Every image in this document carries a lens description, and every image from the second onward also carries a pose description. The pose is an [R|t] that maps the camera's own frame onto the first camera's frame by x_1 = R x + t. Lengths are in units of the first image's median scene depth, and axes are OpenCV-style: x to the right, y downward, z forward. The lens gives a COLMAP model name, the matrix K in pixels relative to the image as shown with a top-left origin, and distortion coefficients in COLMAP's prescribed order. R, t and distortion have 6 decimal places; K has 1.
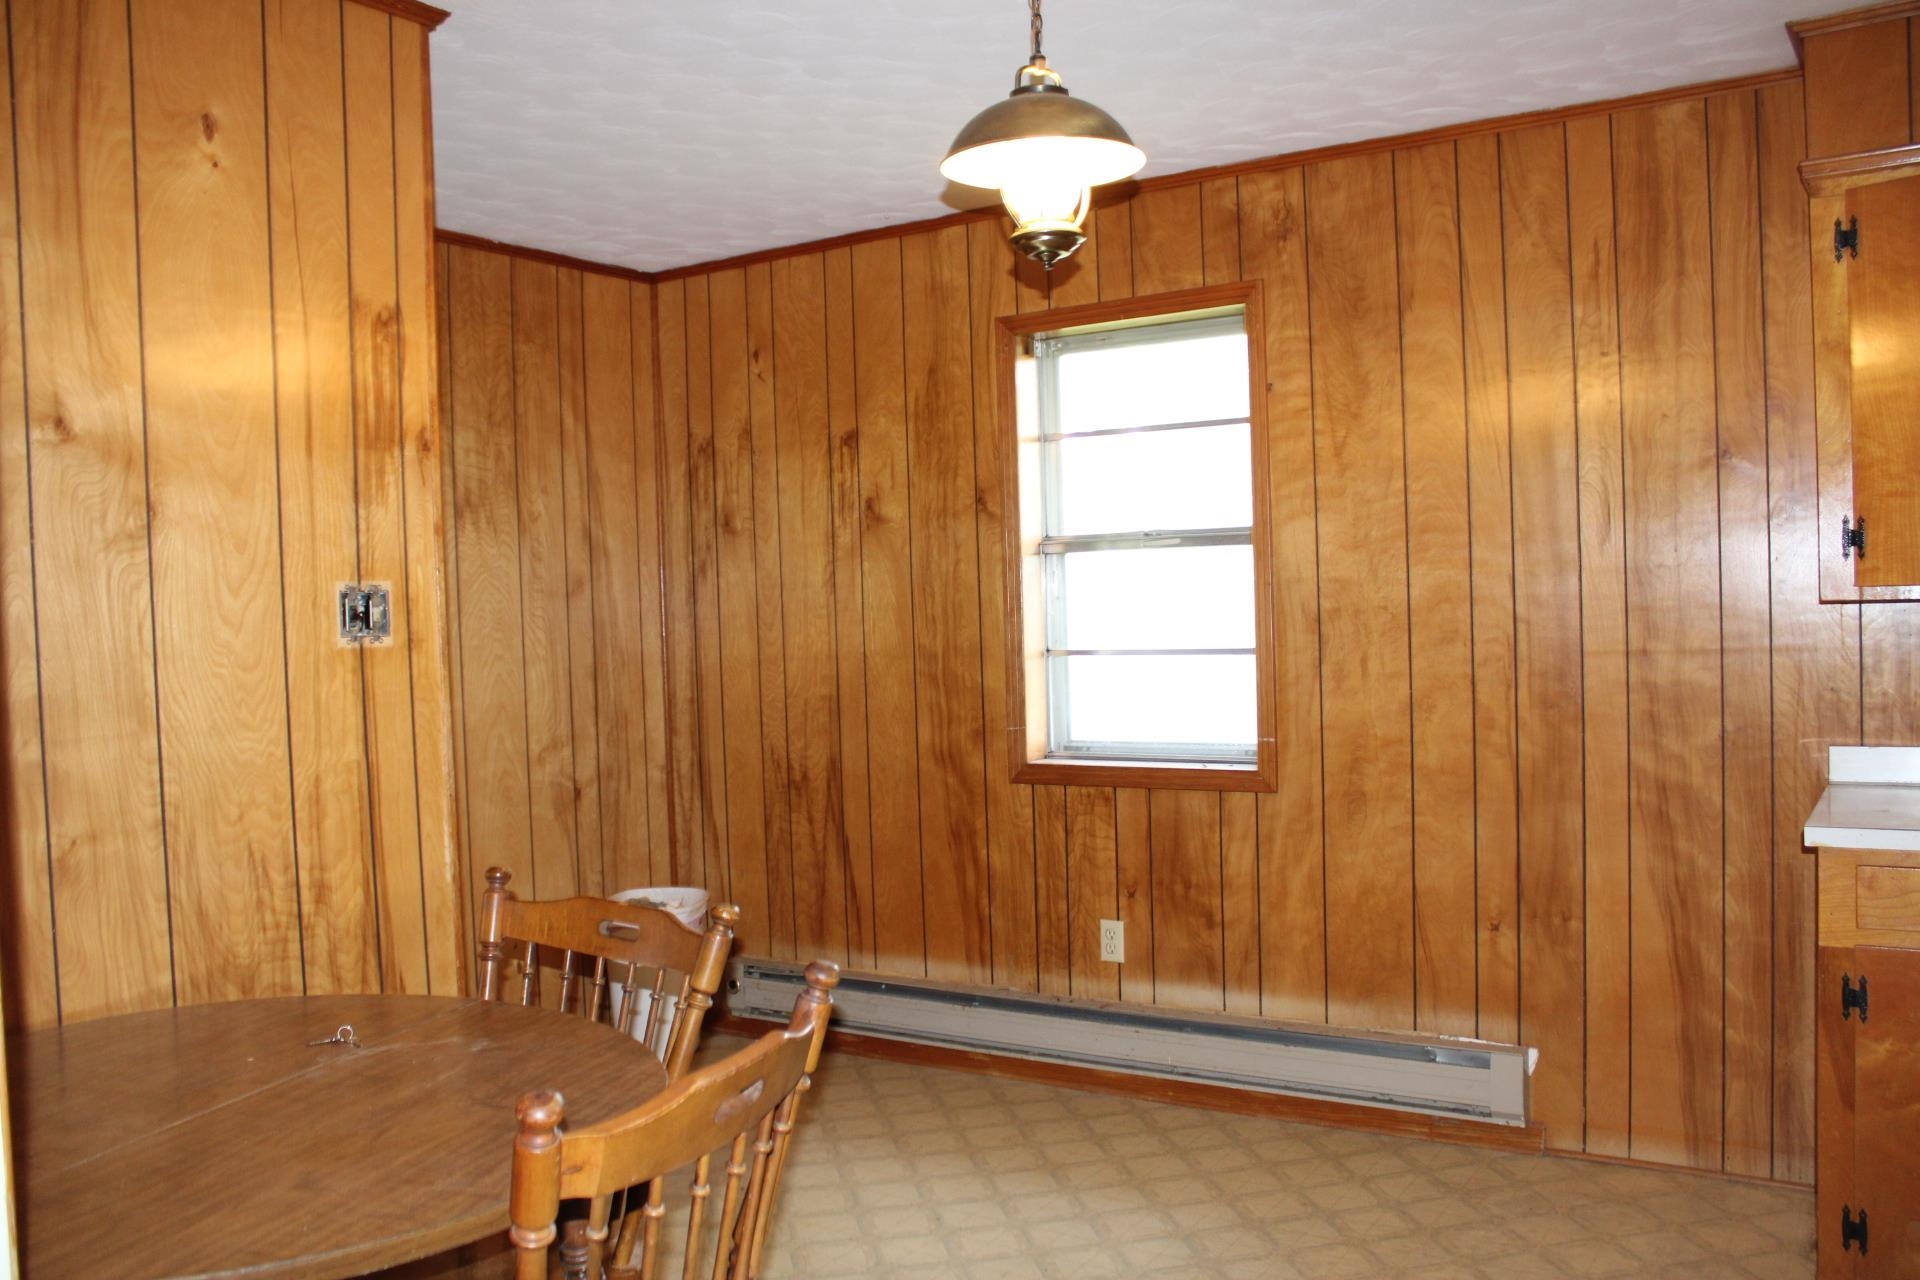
lens RADIAL K [[1612.7, 0, 955.4], [0, 1612.7, 644.6], [0, 0, 1]] dist [-0.157889, 0.138054]
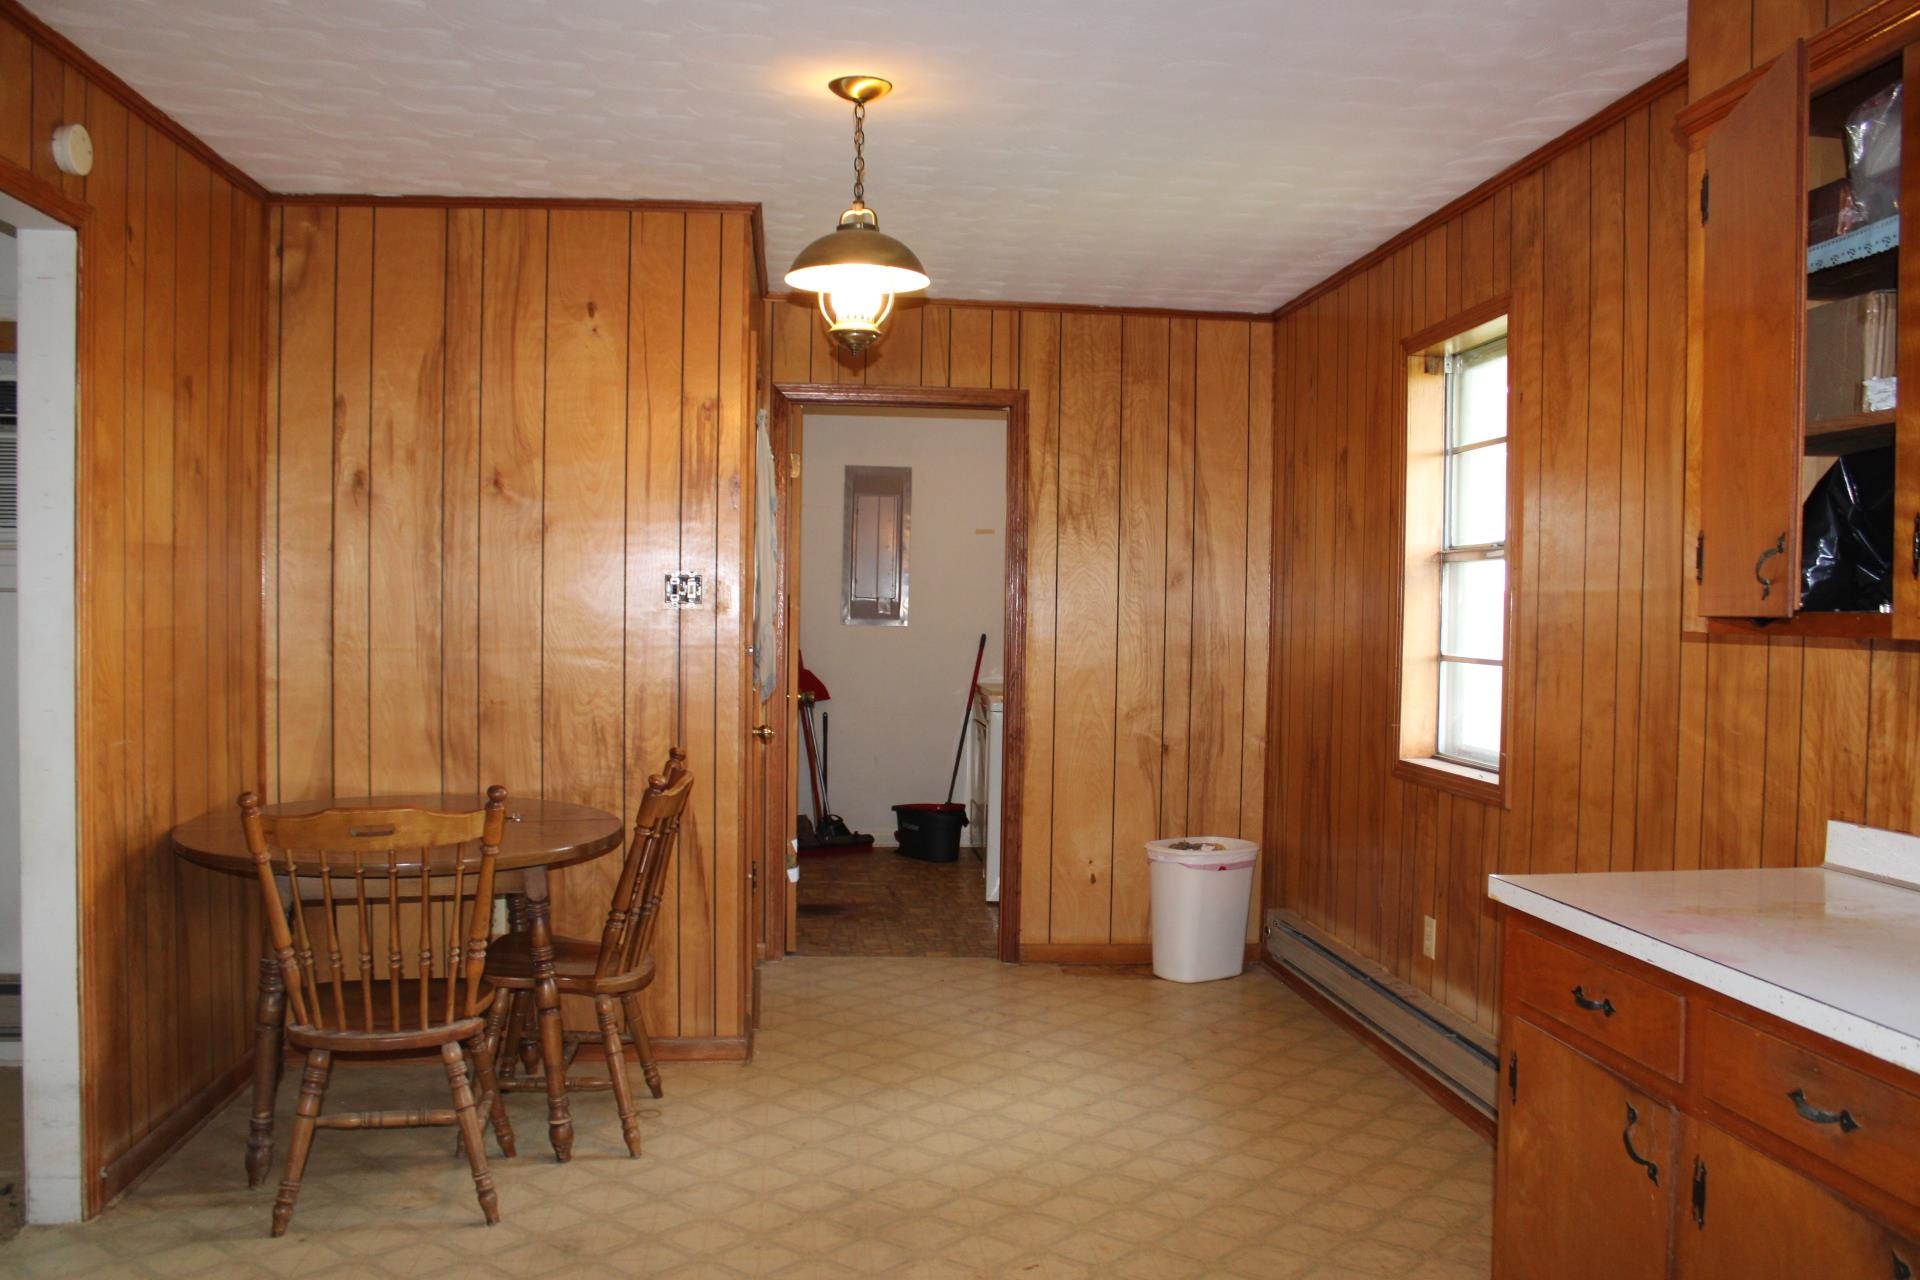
lens RADIAL K [[1612.7, 0, 960.4], [0, 1612.7, 647.8], [0, 0, 1]] dist [-0.157889, 0.138054]
pose [[0.621991, 0.060342, -0.780696, 0.662683], [-0.053923, 0.997960, 0.034174, -0.018880], [0.781166, 0.020841, 0.623976, 0.114216]]
